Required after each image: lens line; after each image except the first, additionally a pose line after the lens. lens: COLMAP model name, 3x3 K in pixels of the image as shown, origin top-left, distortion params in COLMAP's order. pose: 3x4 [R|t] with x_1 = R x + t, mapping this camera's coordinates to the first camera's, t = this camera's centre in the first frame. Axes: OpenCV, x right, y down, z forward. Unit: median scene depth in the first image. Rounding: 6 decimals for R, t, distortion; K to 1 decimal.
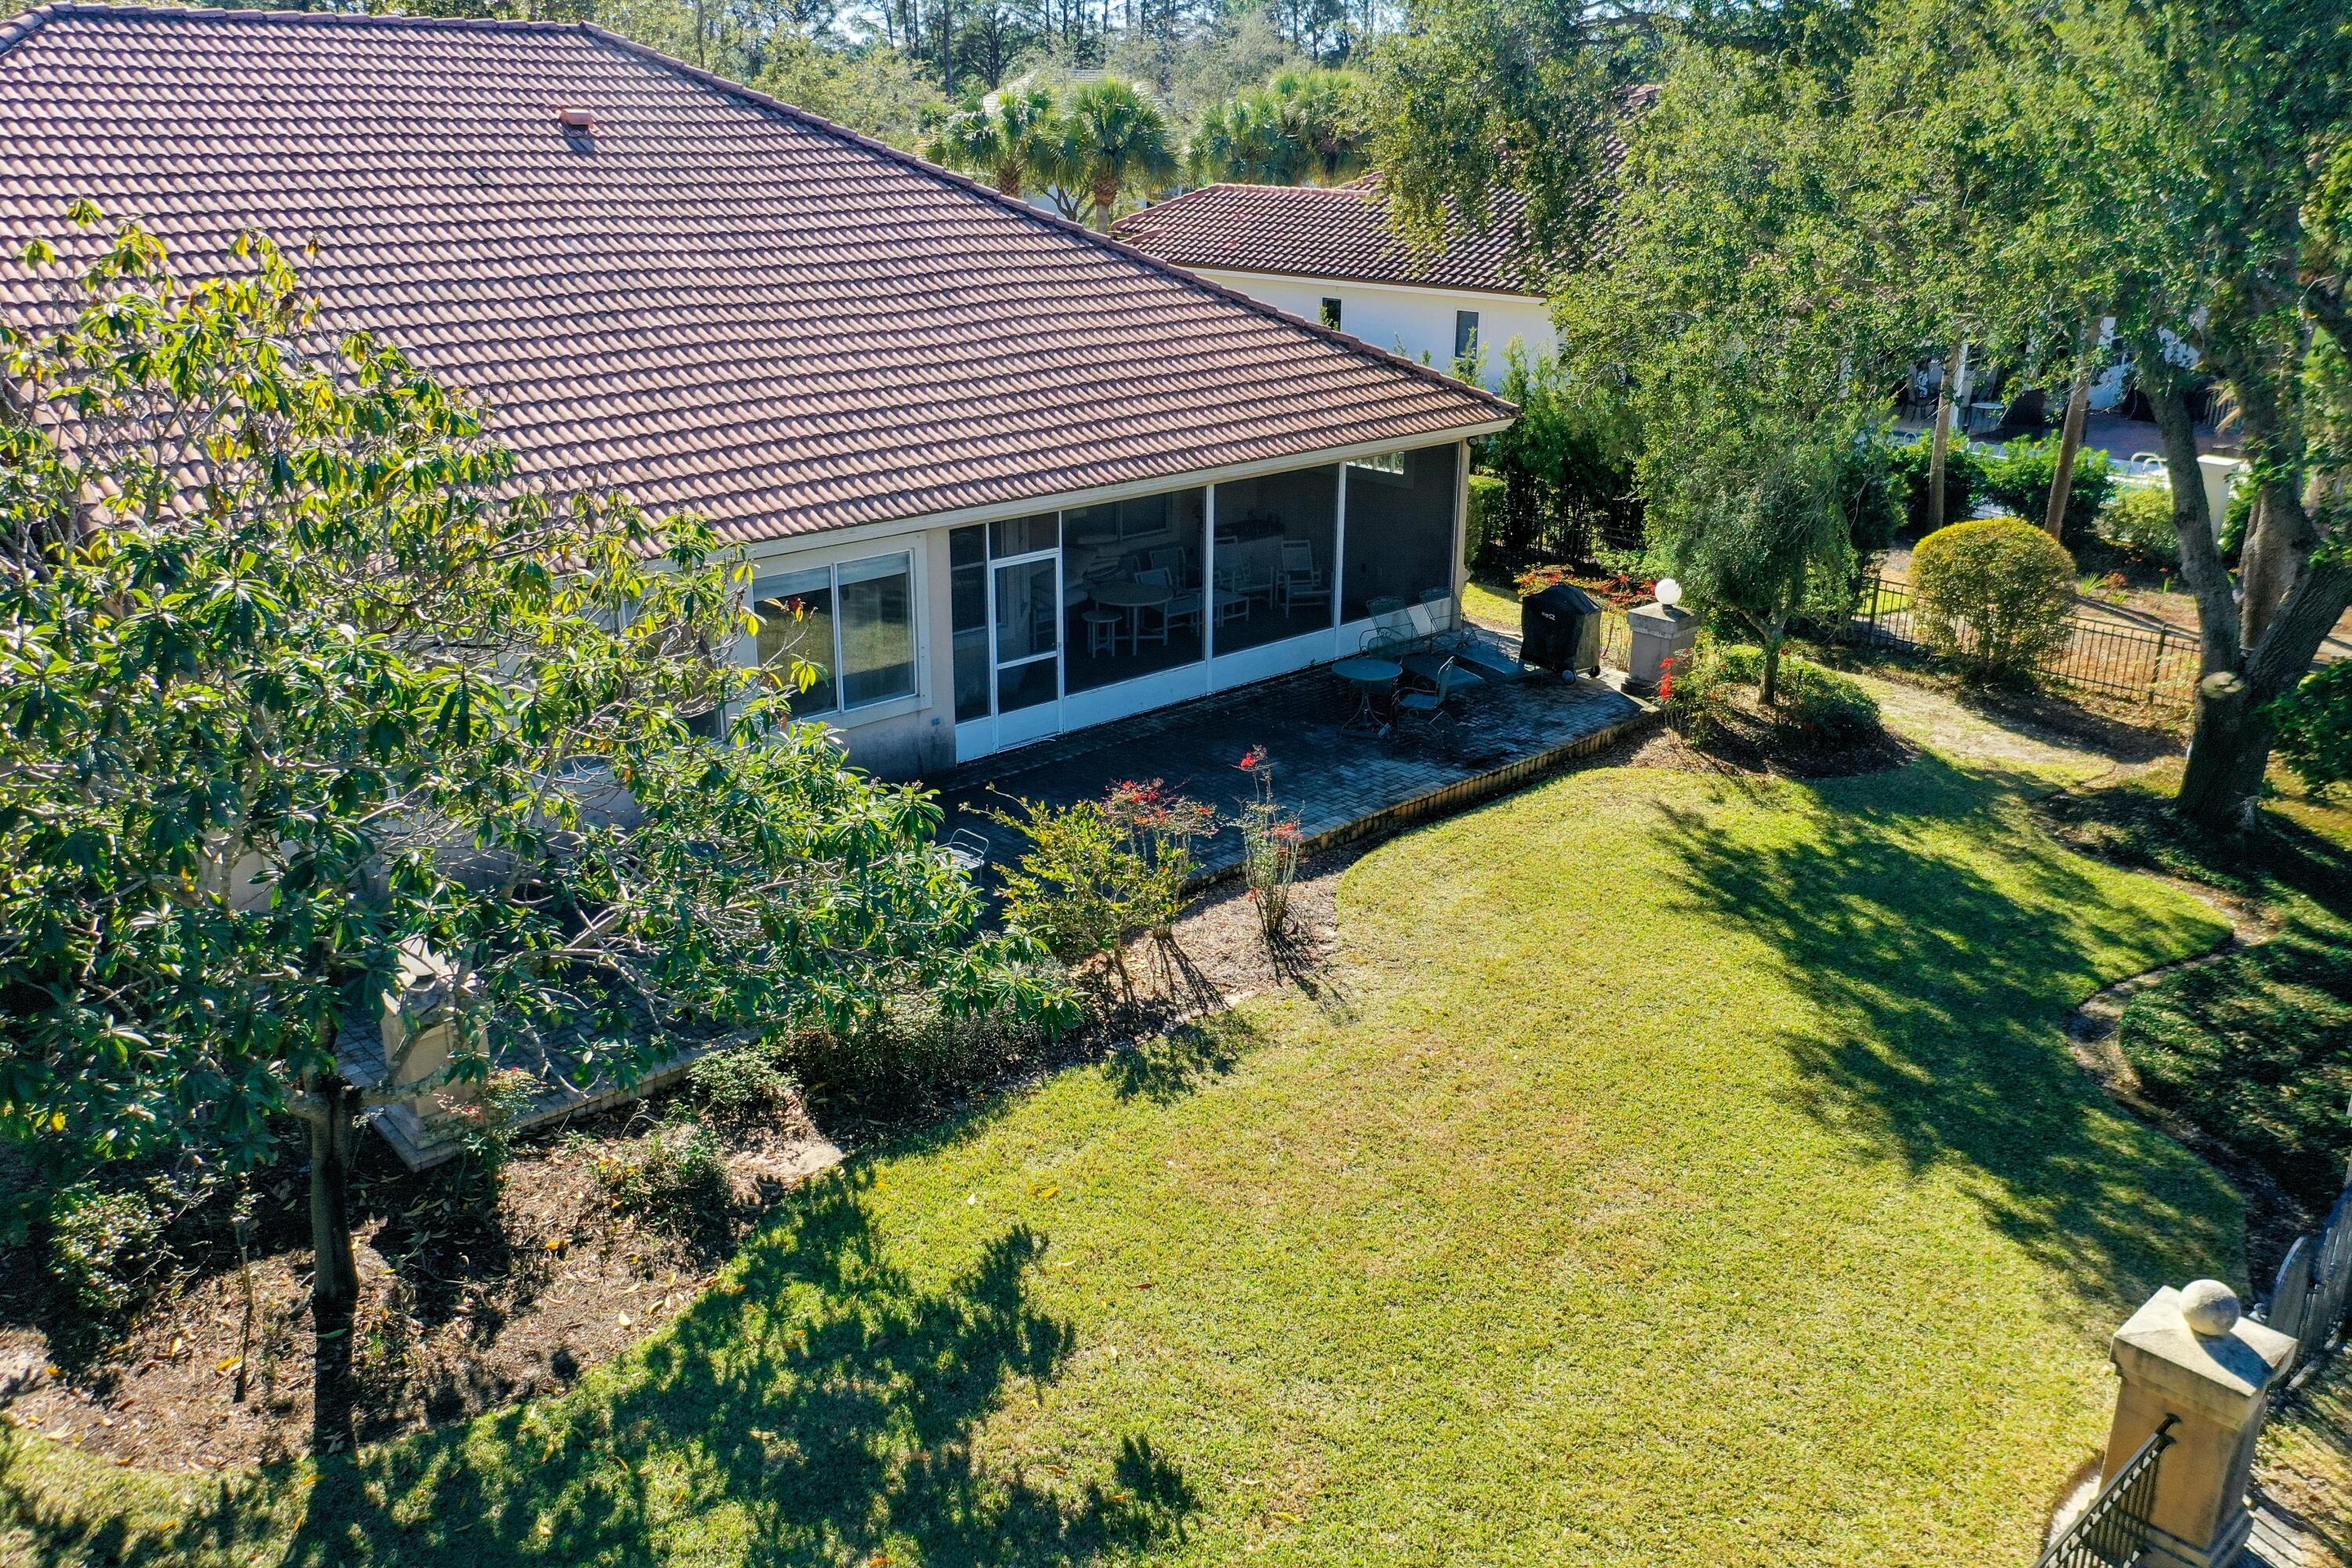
lens RADIAL K [[1852.2, 0, 1165.0], [0, 1852.2, 767.9], [0, 0, 1]] dist [-0.005156, -0.006333]
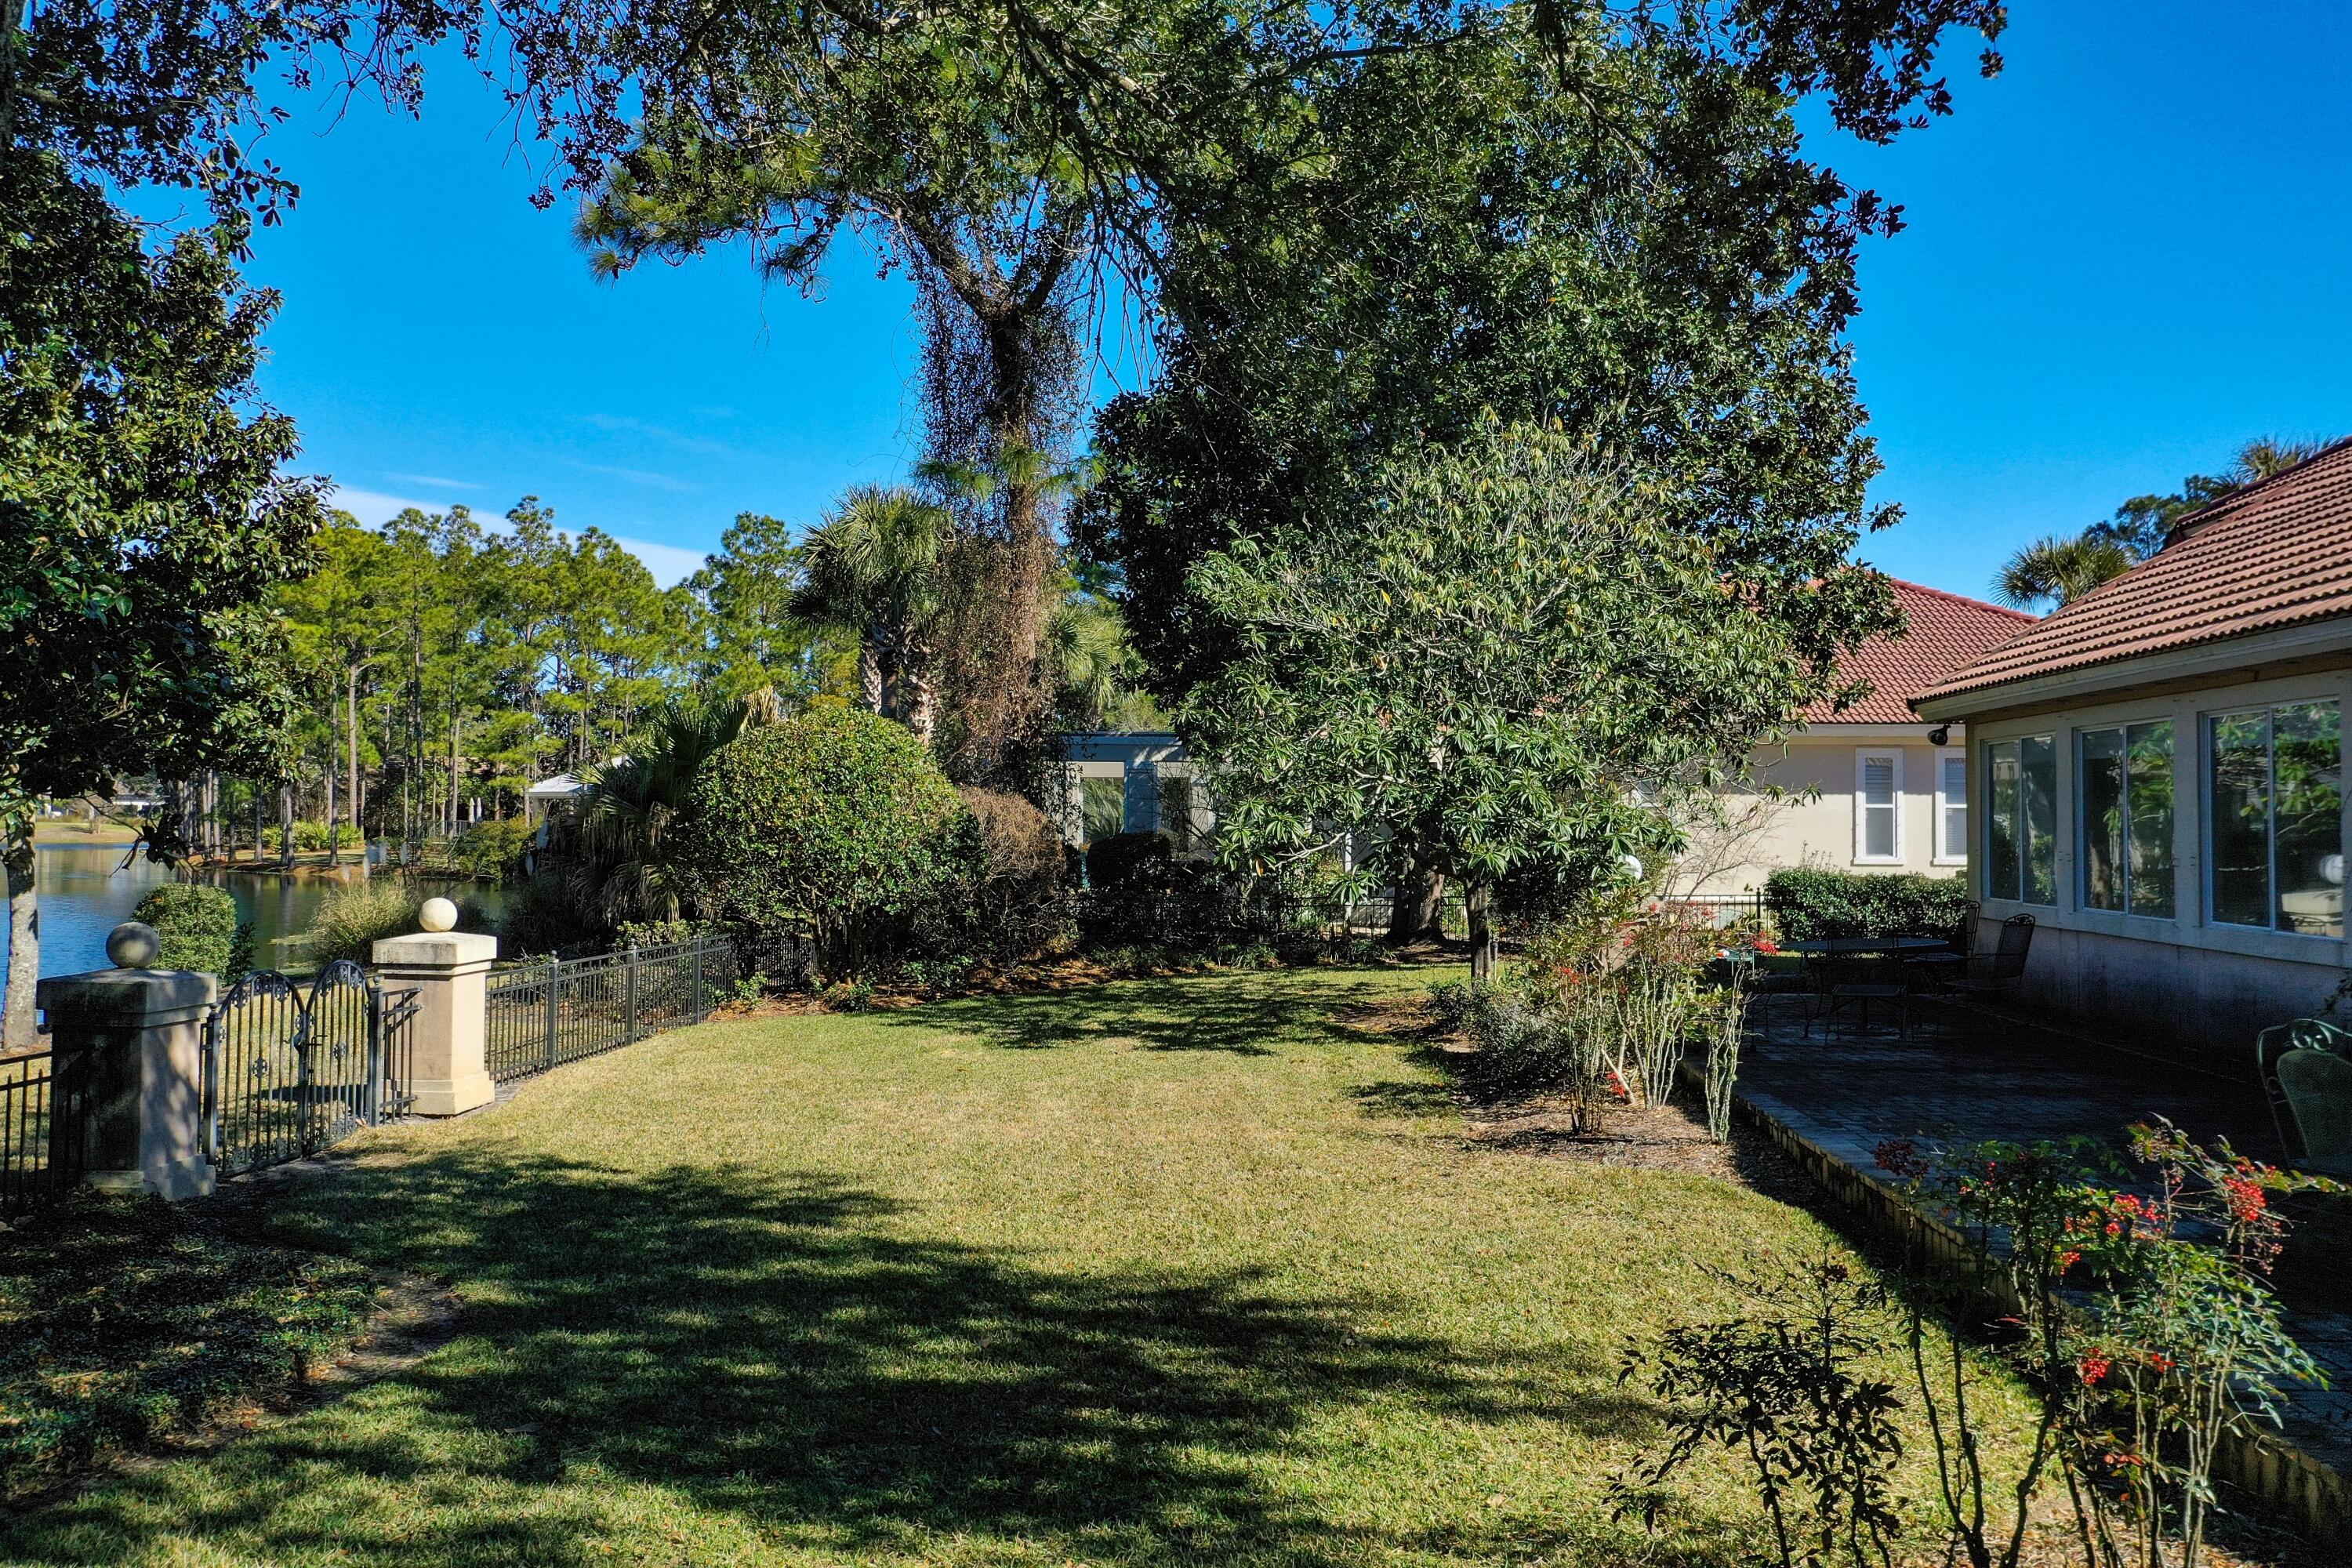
lens RADIAL K [[1852.2, 0, 1175.2], [0, 1852.2, 788.9], [0, 0, 1]] dist [-0.005156, -0.006333]
pose [[-0.716148, -0.008947, -0.697891, 0.834245], [-0.228005, 0.948057, 0.221815, -0.195463], [0.659656, 0.317976, -0.680989, 1.677866]]
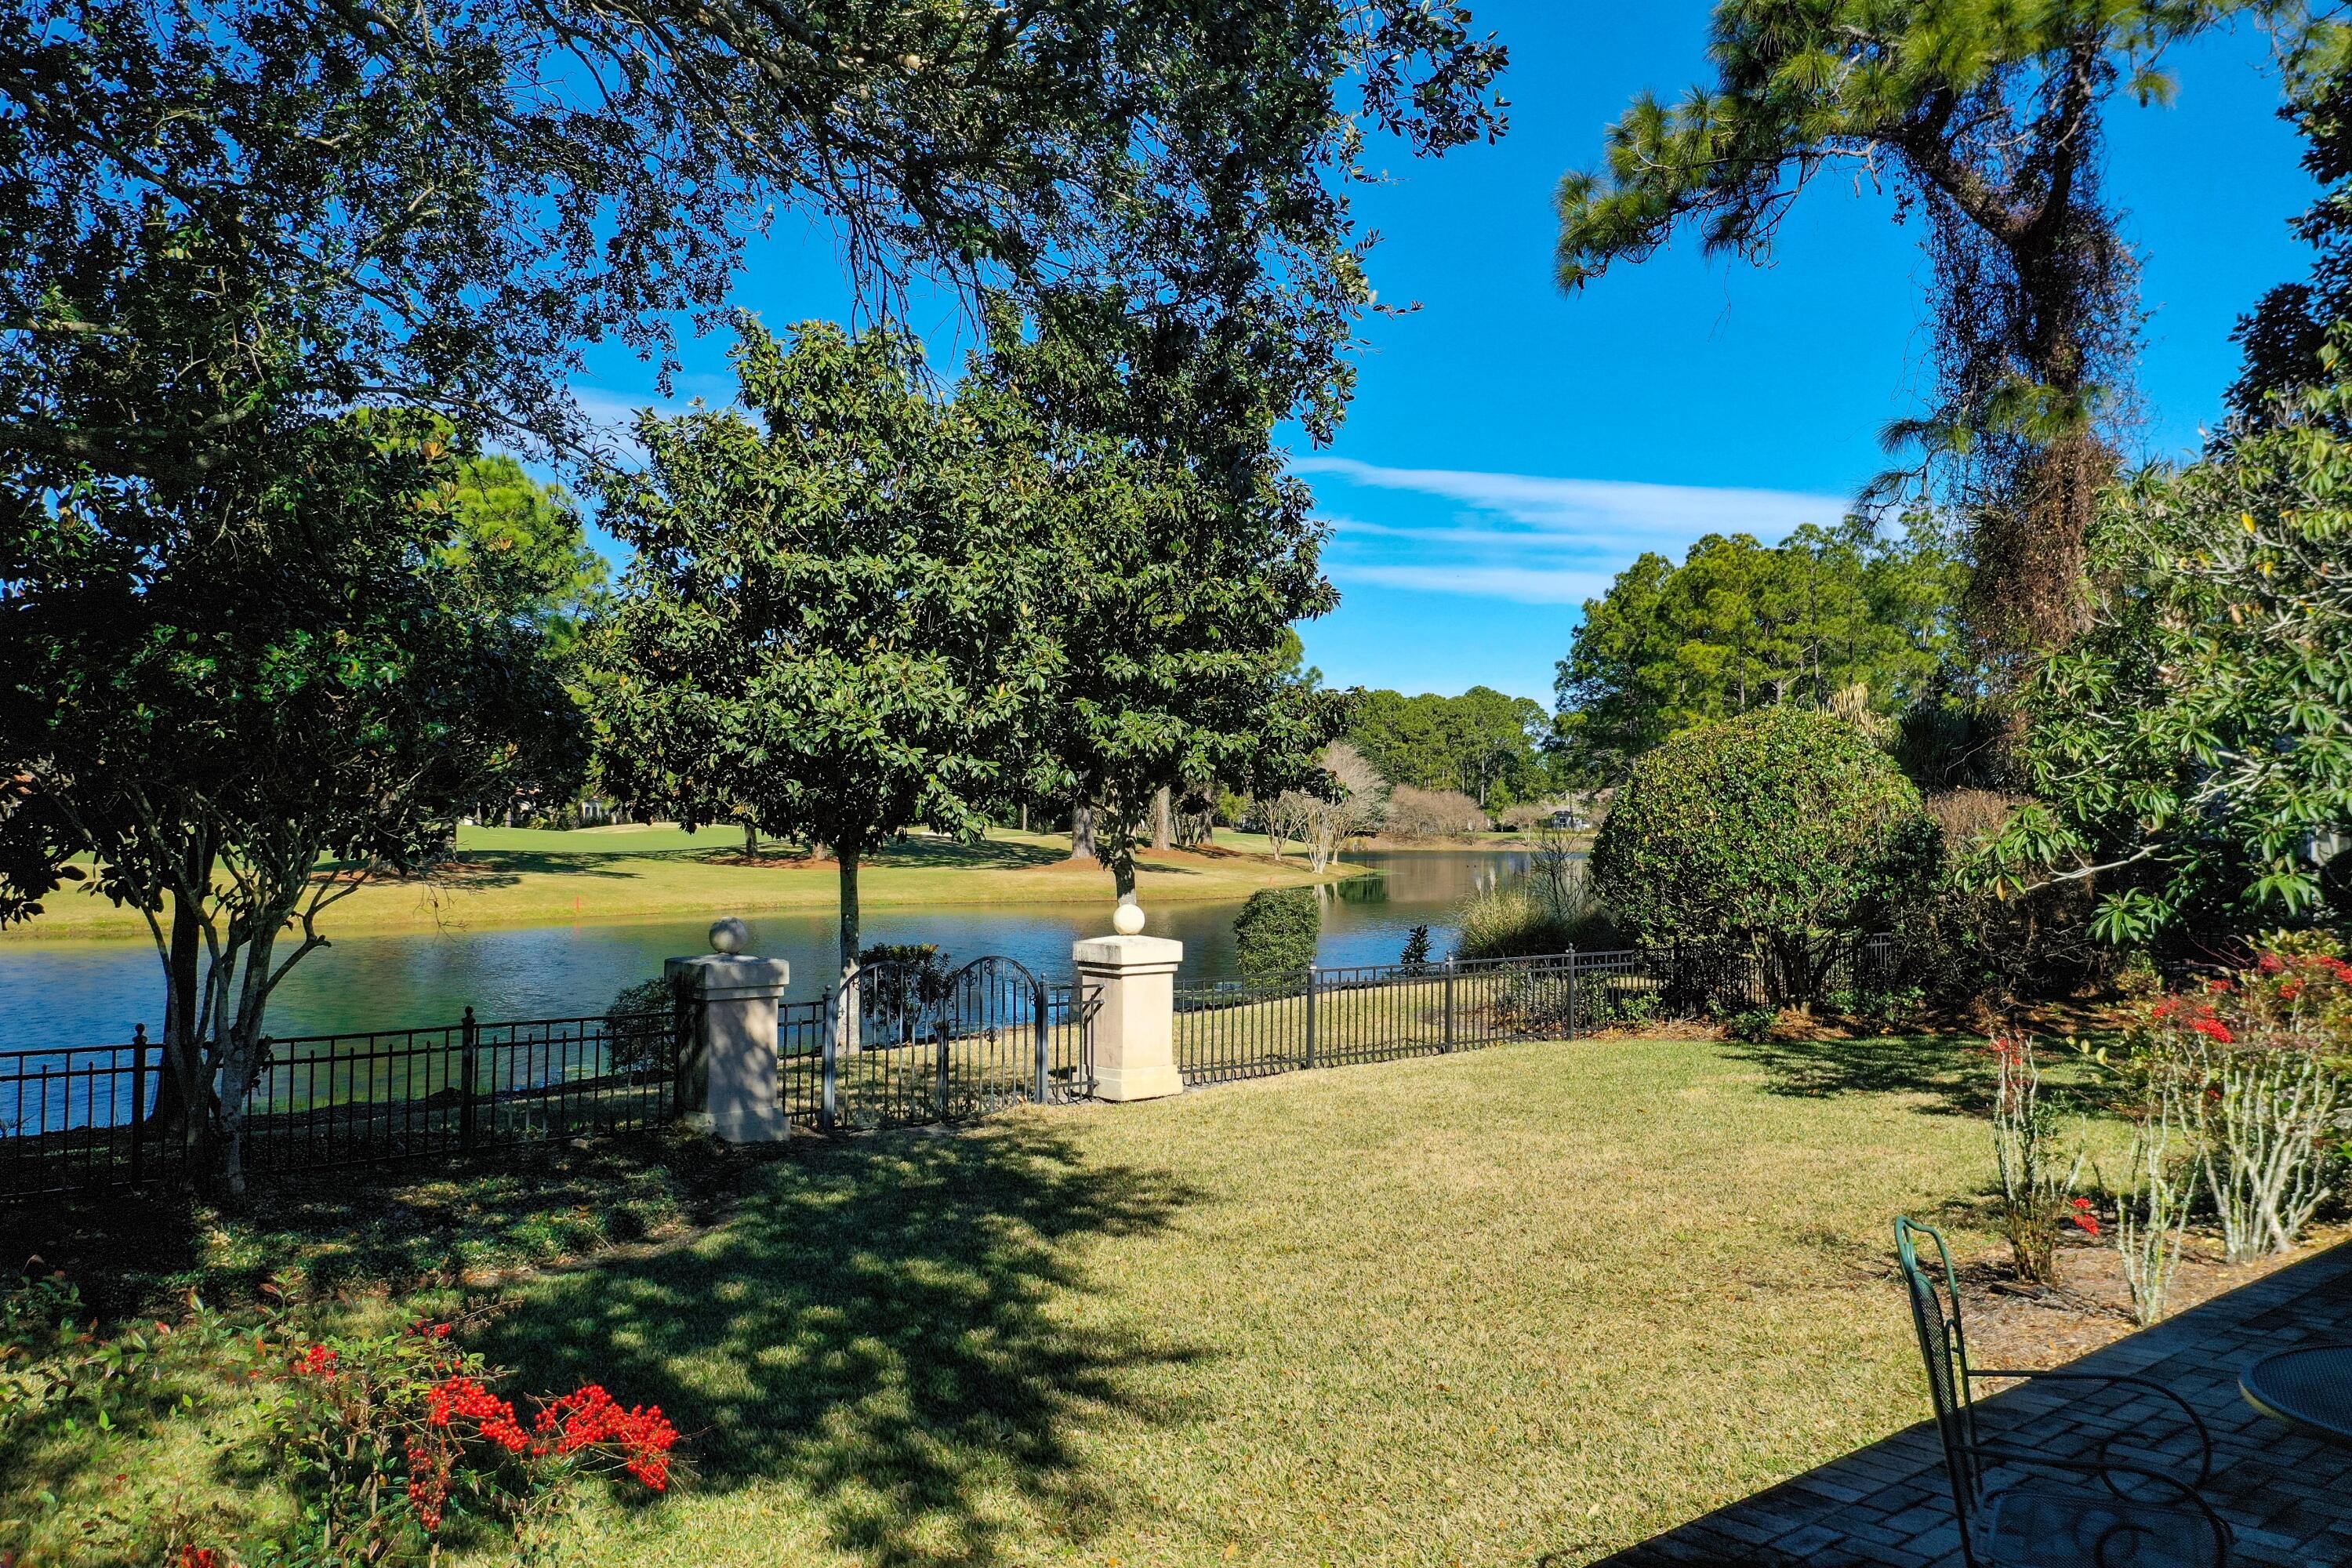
lens RADIAL K [[1852.2, 0, 1181.1], [0, 1852.2, 782.0], [0, 0, 1]] dist [-0.005156, -0.006333]
pose [[-0.999807, 0.008691, 0.017599, 0.352603], [0.013621, 0.952806, 0.303273, -0.235049], [-0.014133, 0.303454, -0.952741, 1.792883]]
